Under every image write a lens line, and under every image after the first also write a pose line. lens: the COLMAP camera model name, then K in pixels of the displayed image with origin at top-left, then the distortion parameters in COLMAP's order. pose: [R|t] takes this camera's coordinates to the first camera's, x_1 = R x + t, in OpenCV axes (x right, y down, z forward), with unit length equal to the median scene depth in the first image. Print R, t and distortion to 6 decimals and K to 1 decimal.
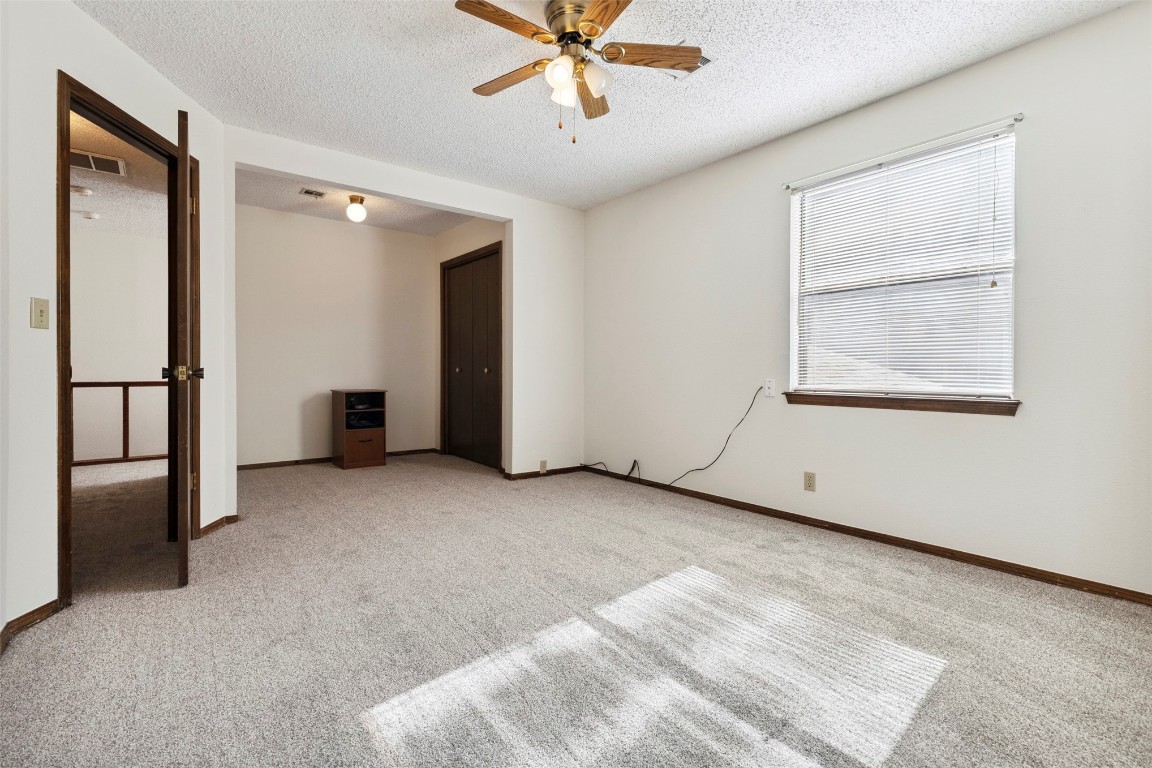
lens RADIAL K [[520.9, 0, 573.9], [0, 520.9, 376.0], [0, 0, 1]] dist [0.005682, -0.000863]
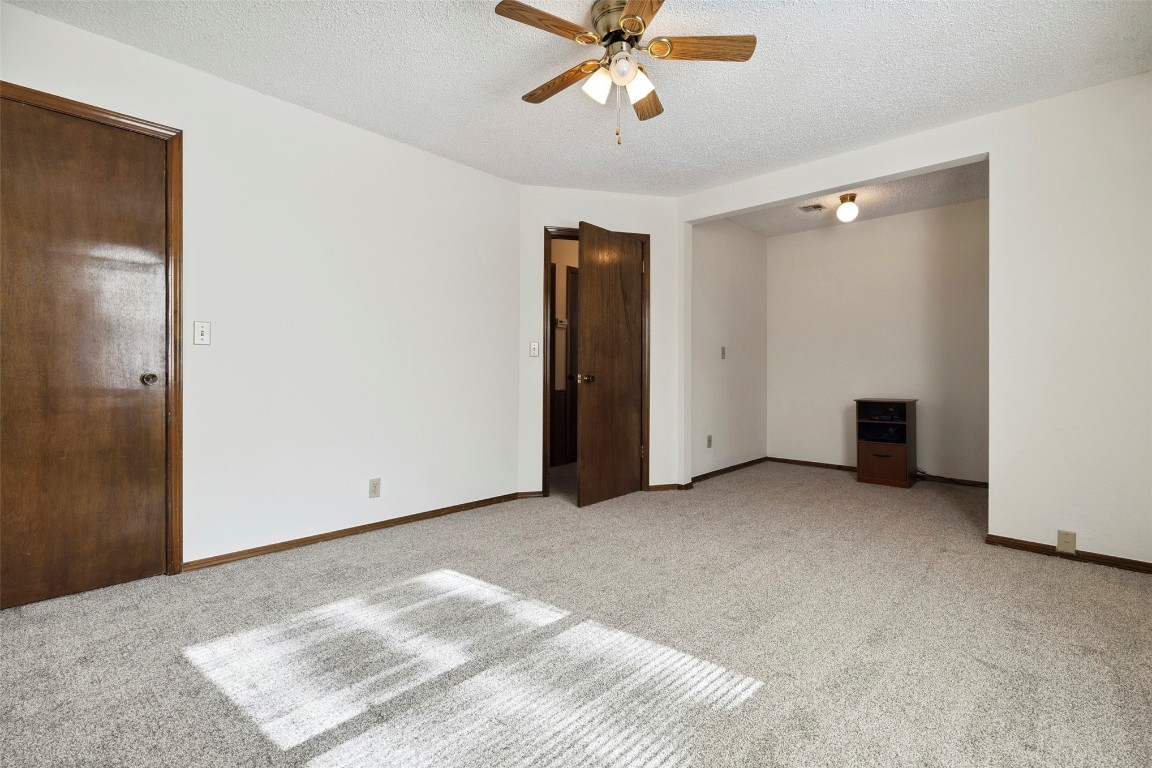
lens RADIAL K [[520.9, 0, 575.6], [0, 520.9, 377.5], [0, 0, 1]] dist [0.005682, -0.000863]
pose [[0.161708, 0.003266, -0.986833, 0.872303], [-0.014486, 0.999895, 0.000936, -0.009193], [0.986732, 0.014144, 0.161738, 0.704200]]
